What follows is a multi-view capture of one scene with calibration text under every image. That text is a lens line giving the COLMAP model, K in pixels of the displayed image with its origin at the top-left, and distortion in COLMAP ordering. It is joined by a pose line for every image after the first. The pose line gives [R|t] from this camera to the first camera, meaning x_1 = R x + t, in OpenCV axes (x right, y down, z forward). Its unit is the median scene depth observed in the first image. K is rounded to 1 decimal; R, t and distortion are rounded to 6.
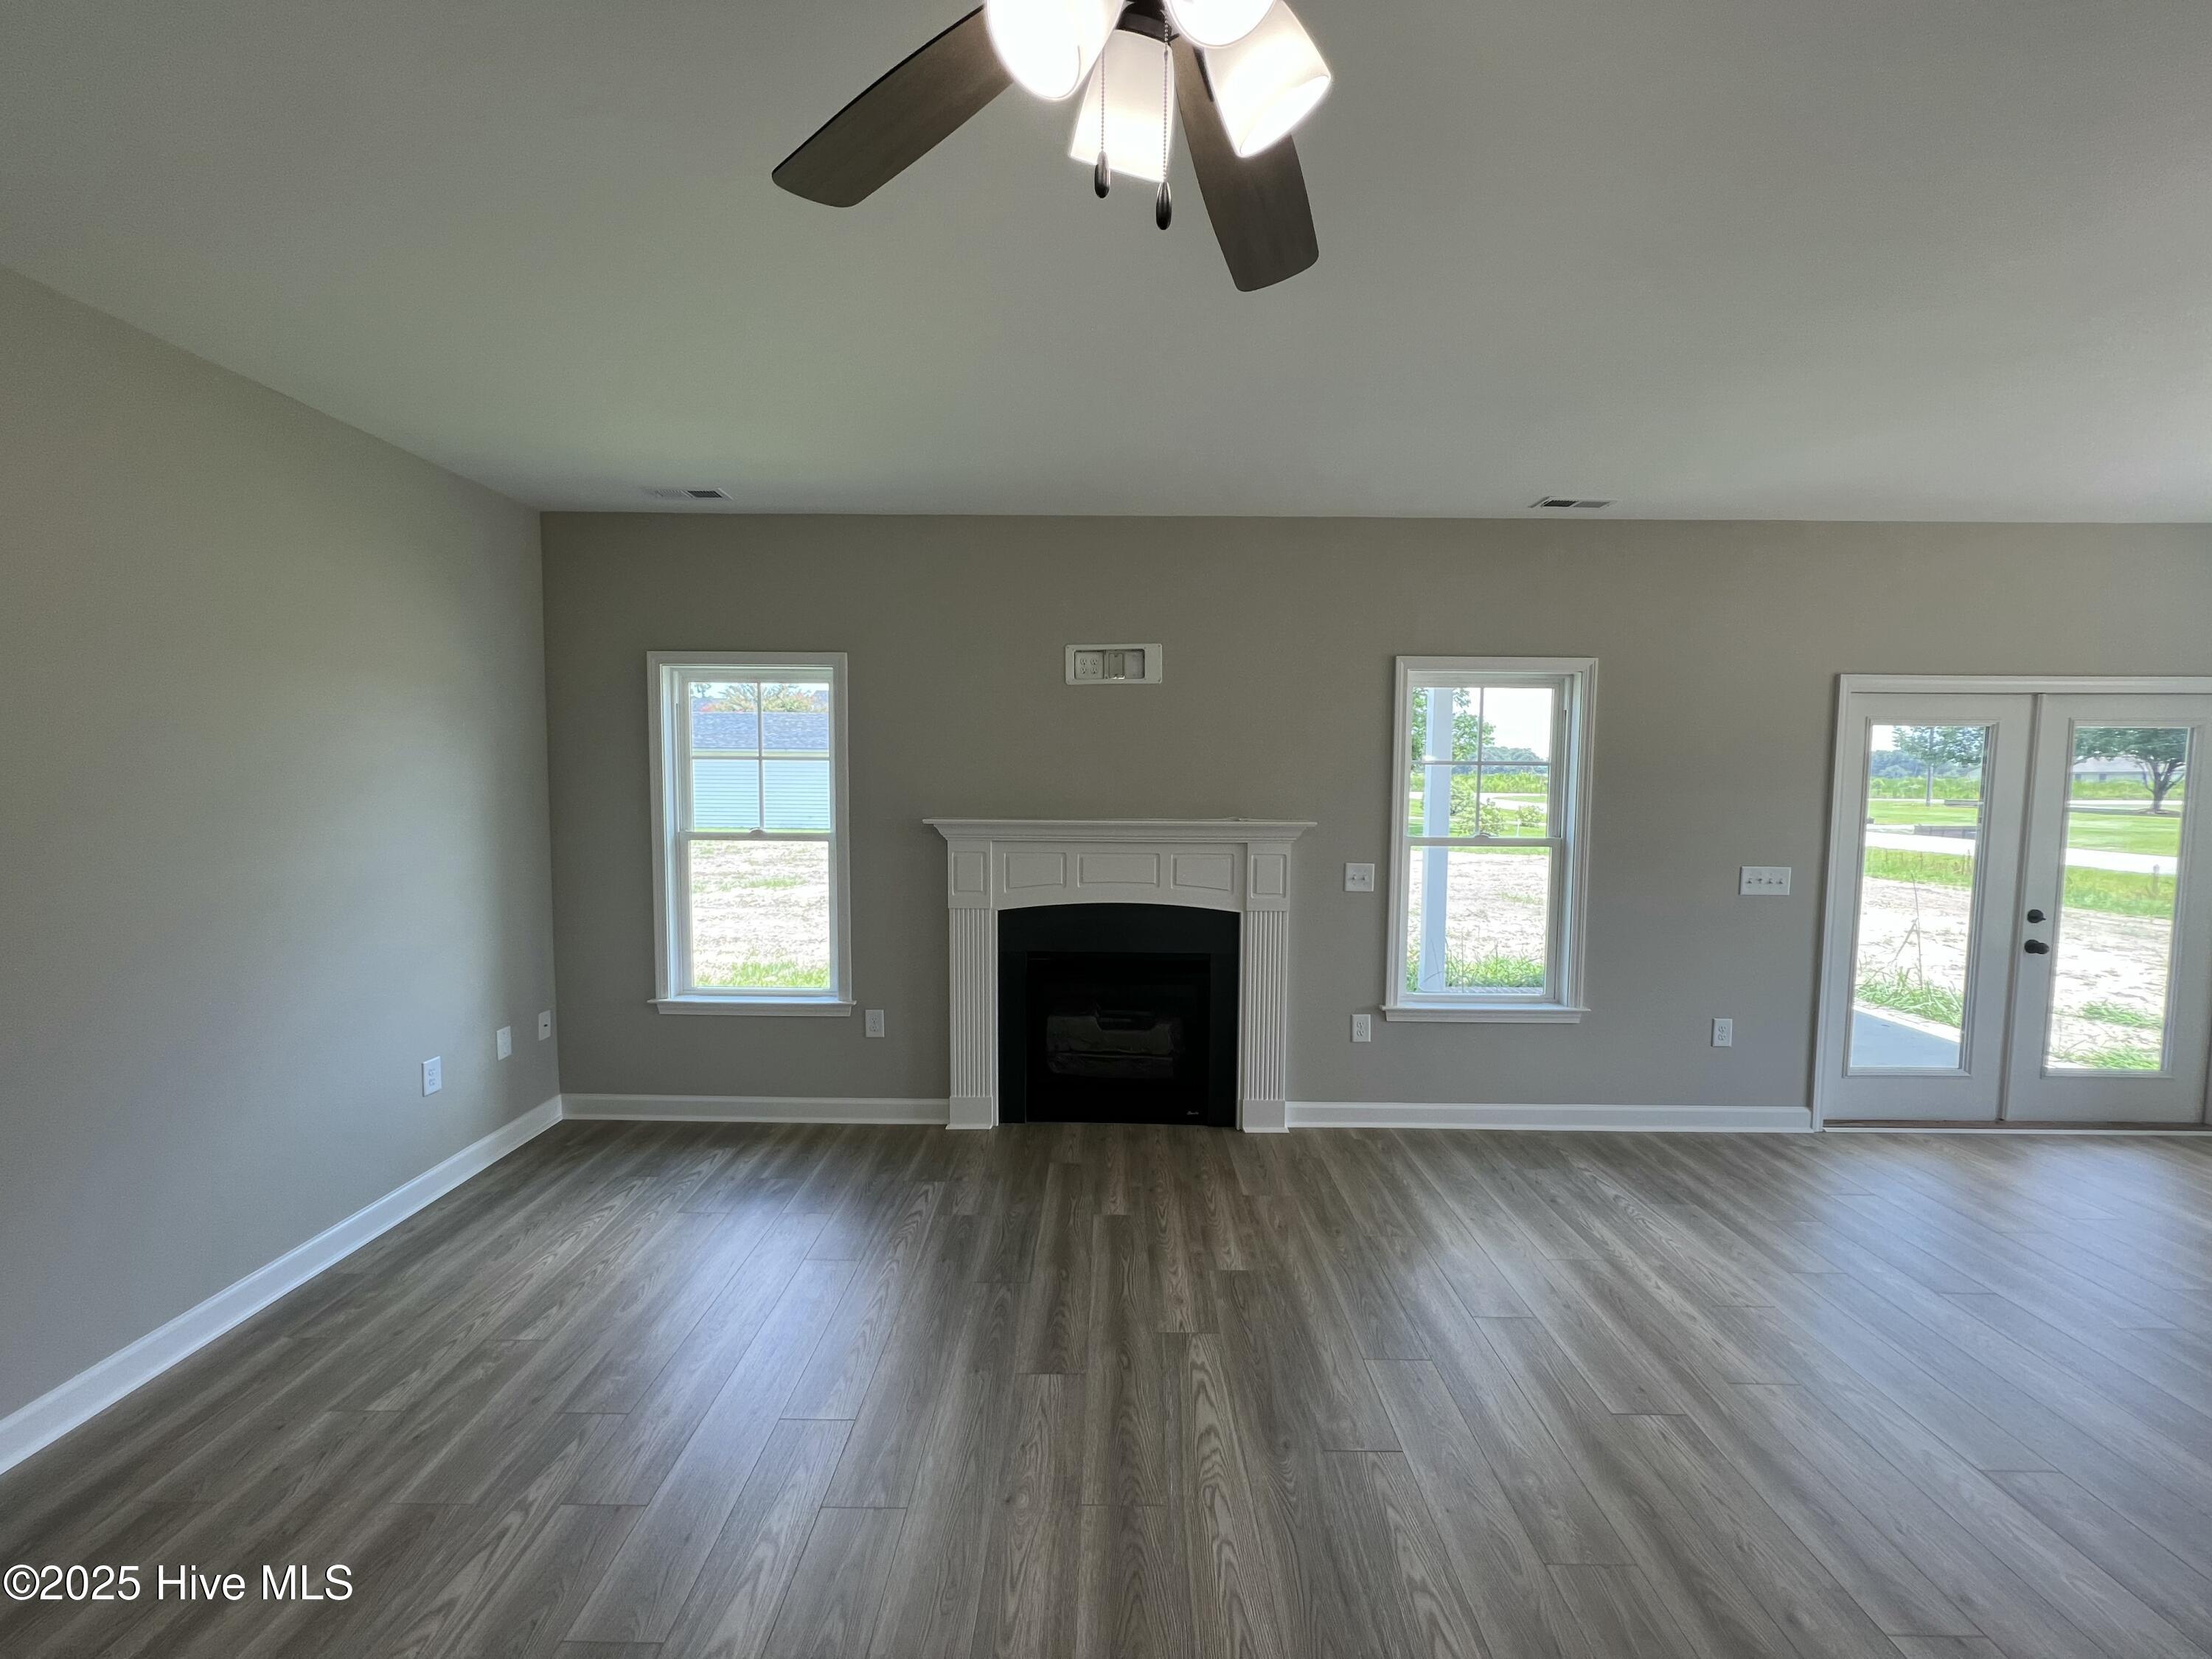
lens RADIAL K [[880.2, 0, 1104.3], [0, 880.2, 833.3], [0, 0, 1]] dist [-0.002710, 0.000054]
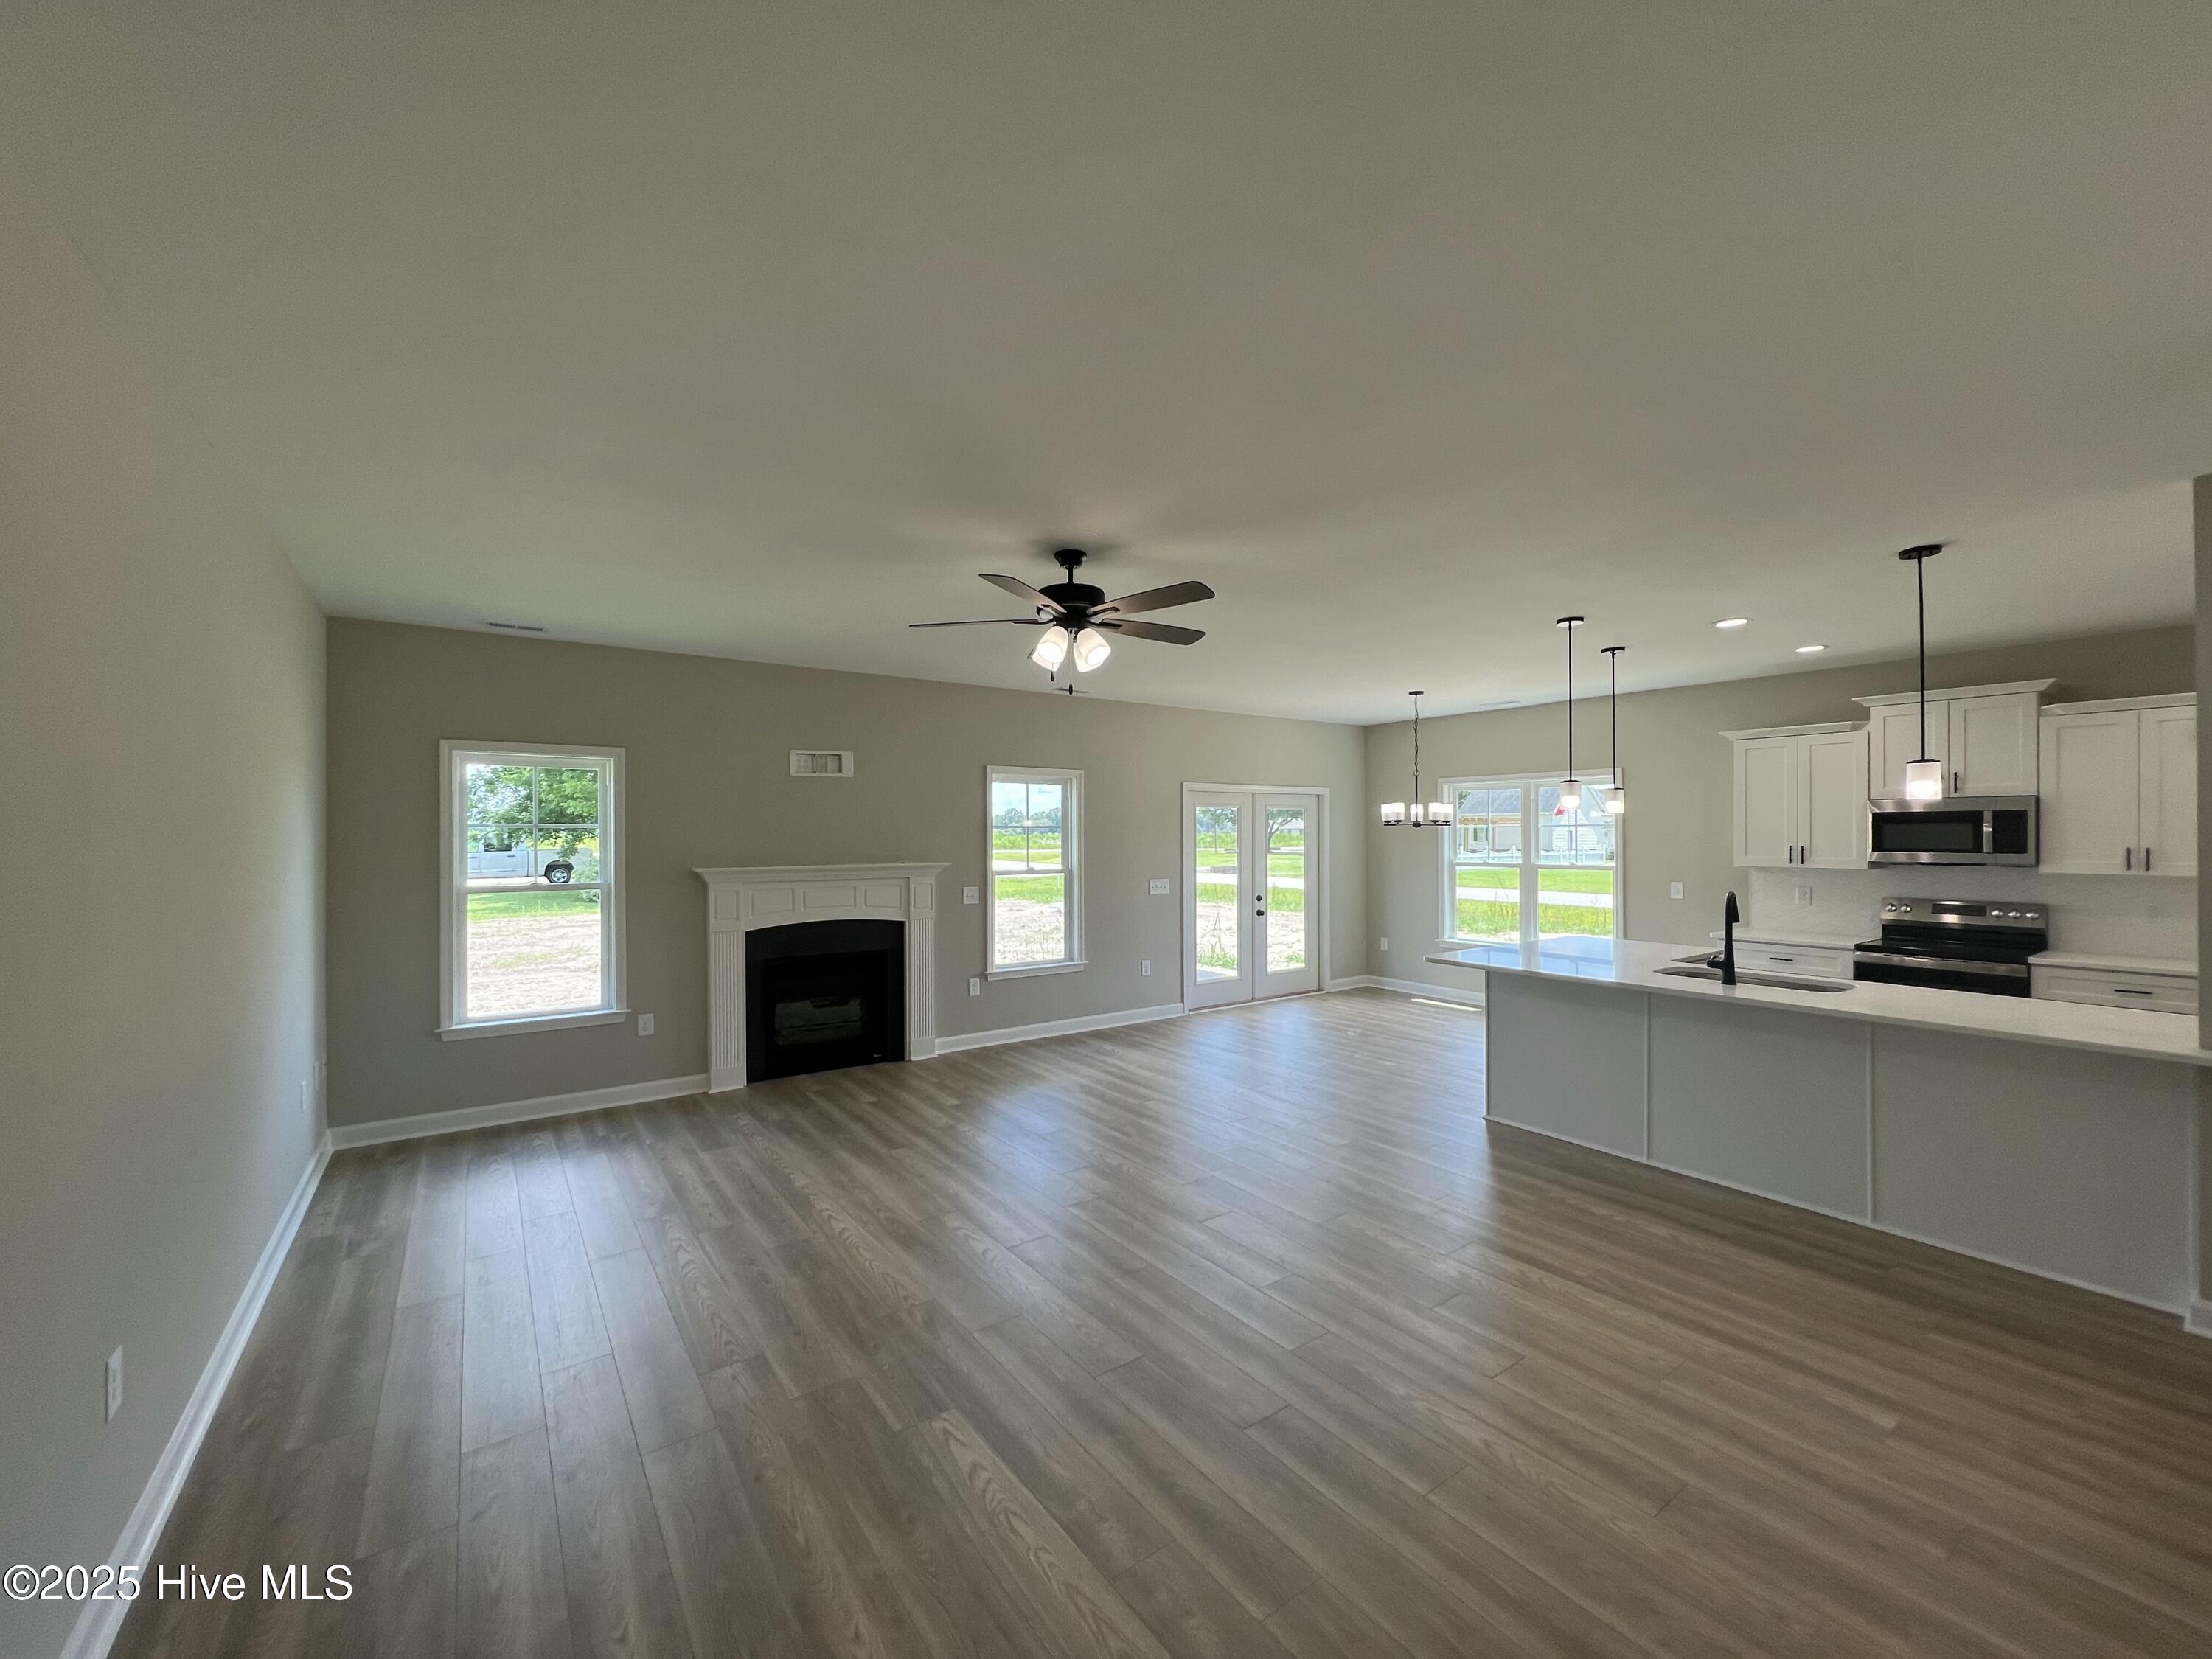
lens RADIAL K [[880.2, 0, 1100.9], [0, 880.2, 834.0], [0, 0, 1]] dist [-0.002710, 0.000054]
pose [[0.811499, -0.010235, 0.584264, -0.483385], [0.050248, 0.997365, -0.052320, 0.033462], [-0.582189, 0.071815, 0.809876, -0.503749]]
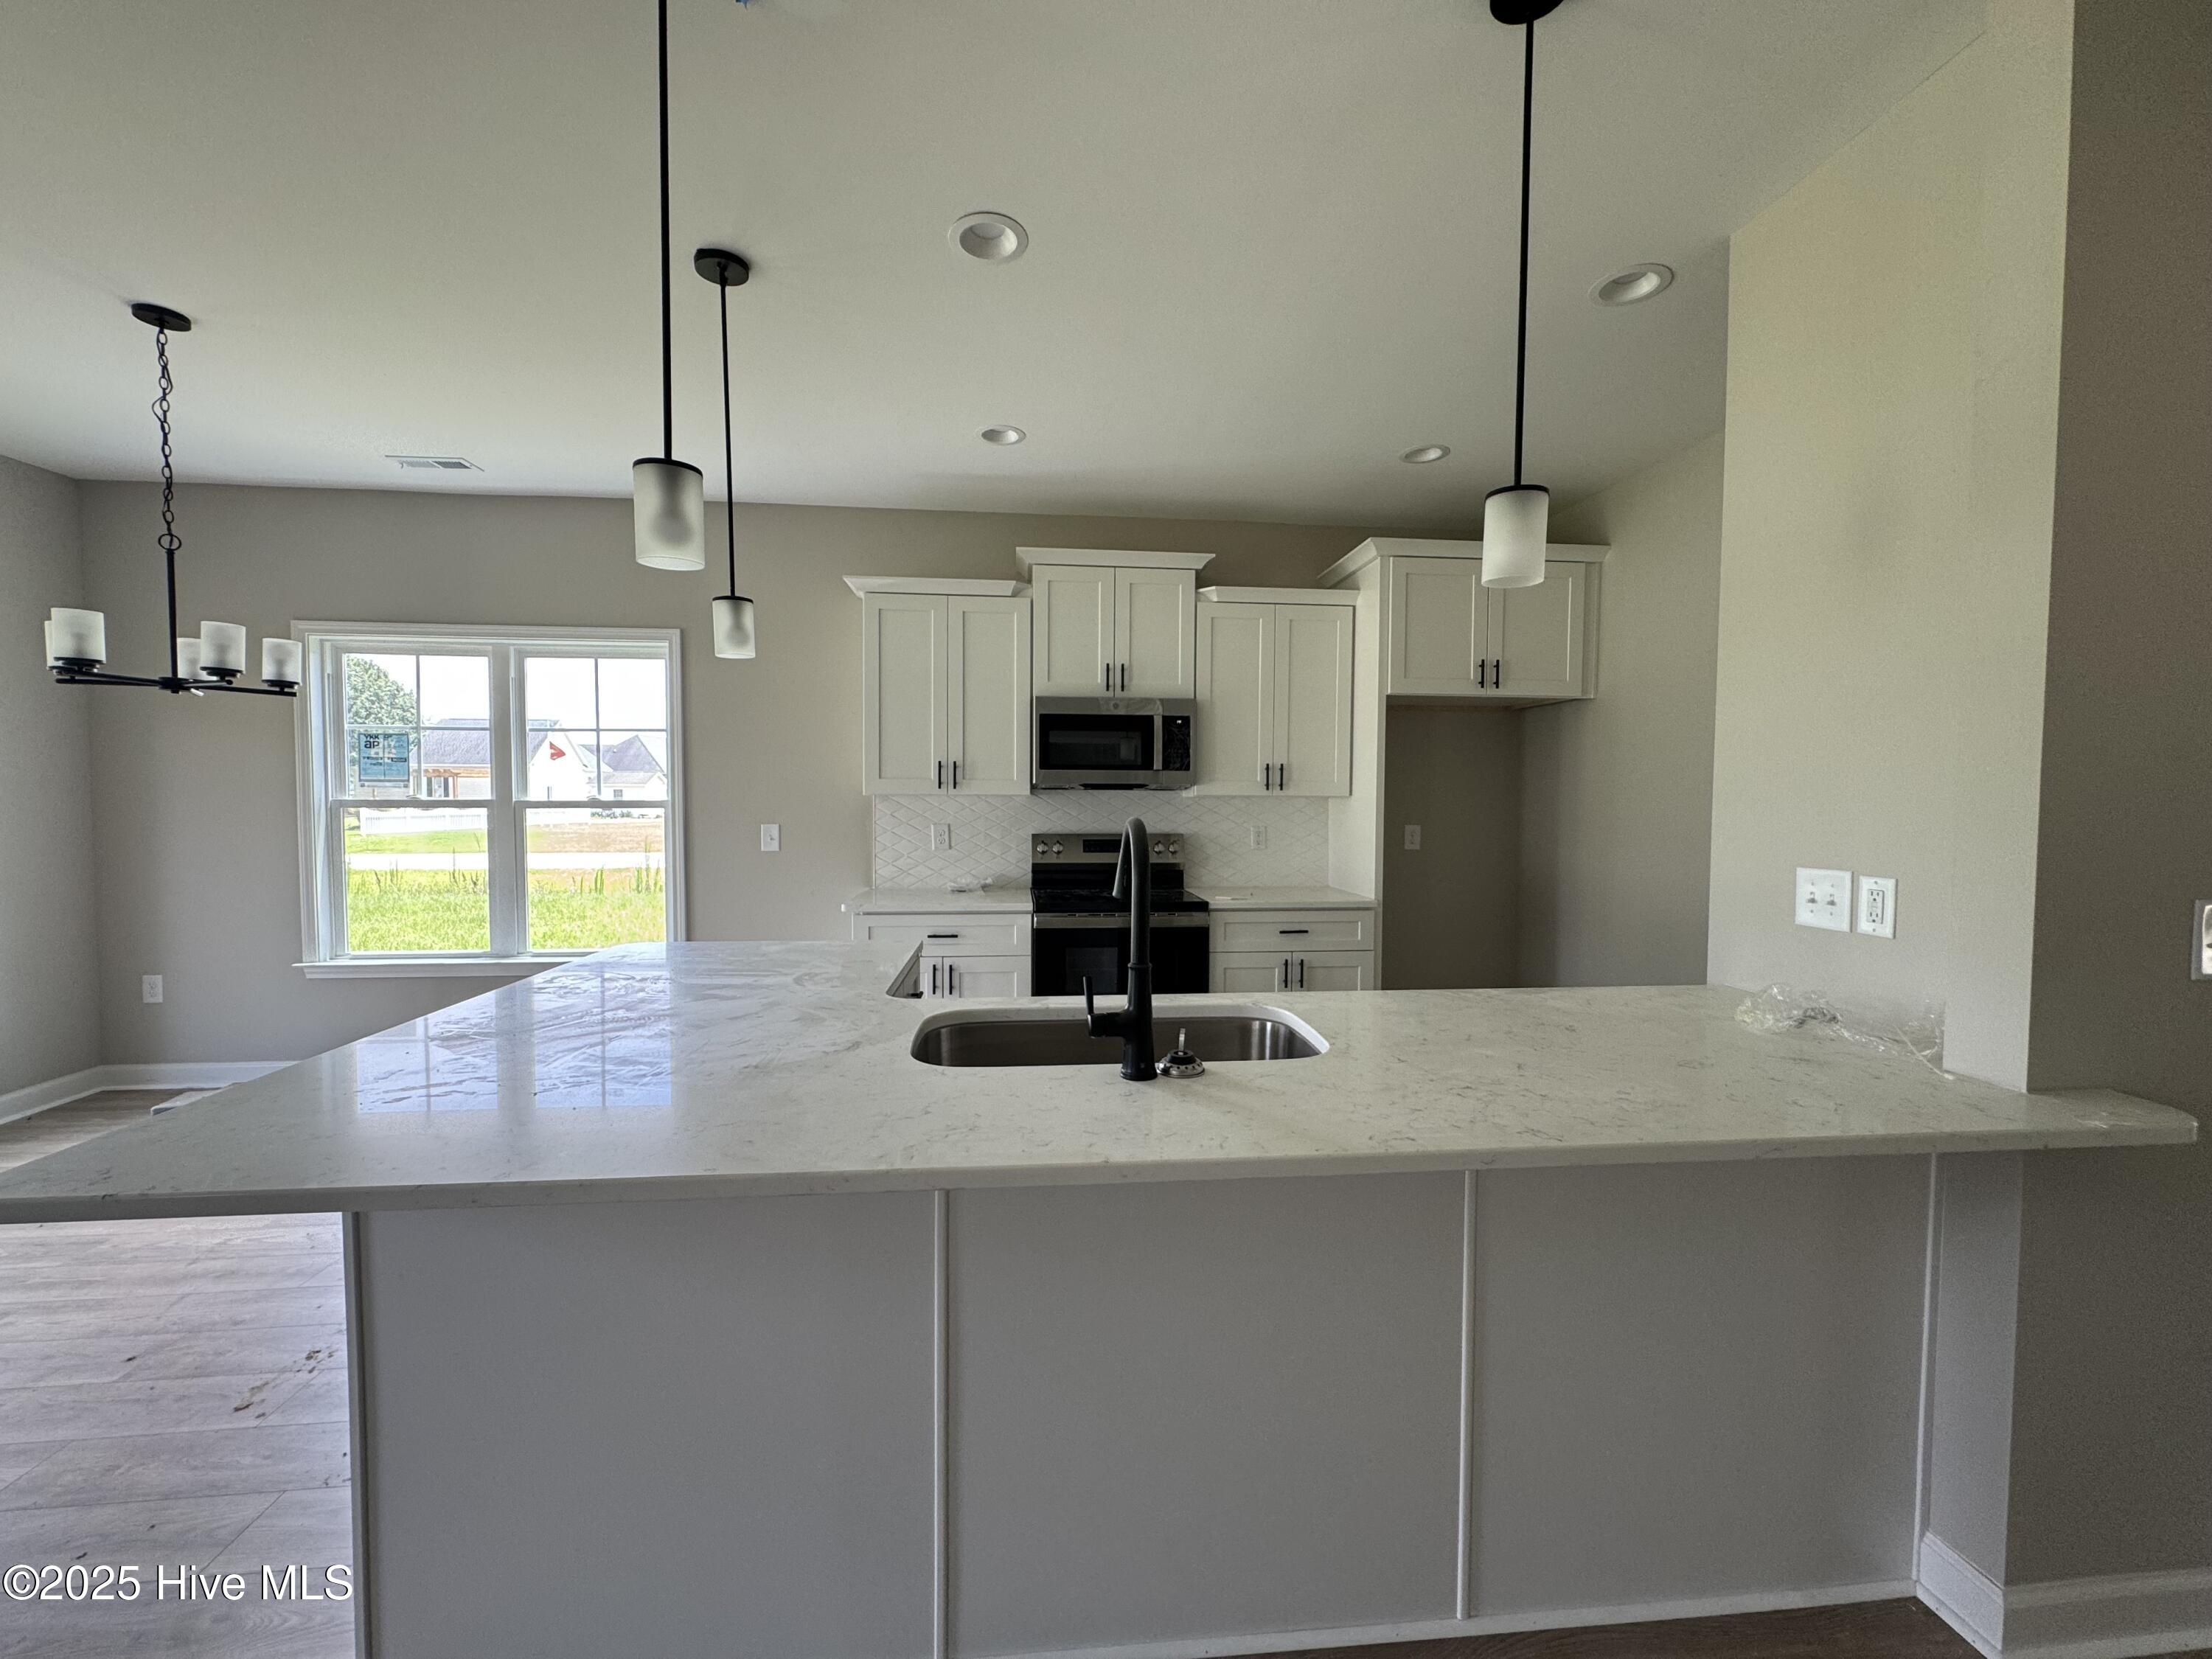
lens RADIAL K [[879.1, 0, 1108.1], [0, 879.1, 829.7], [0, 0, 1]] dist [-0.002502, -0.000324]
pose [[-0.109407, -0.046317, 0.992917, 0.357183], [0.063405, 0.996554, 0.053473, 0.070114], [-0.991973, 0.068806, -0.106094, -0.041146]]
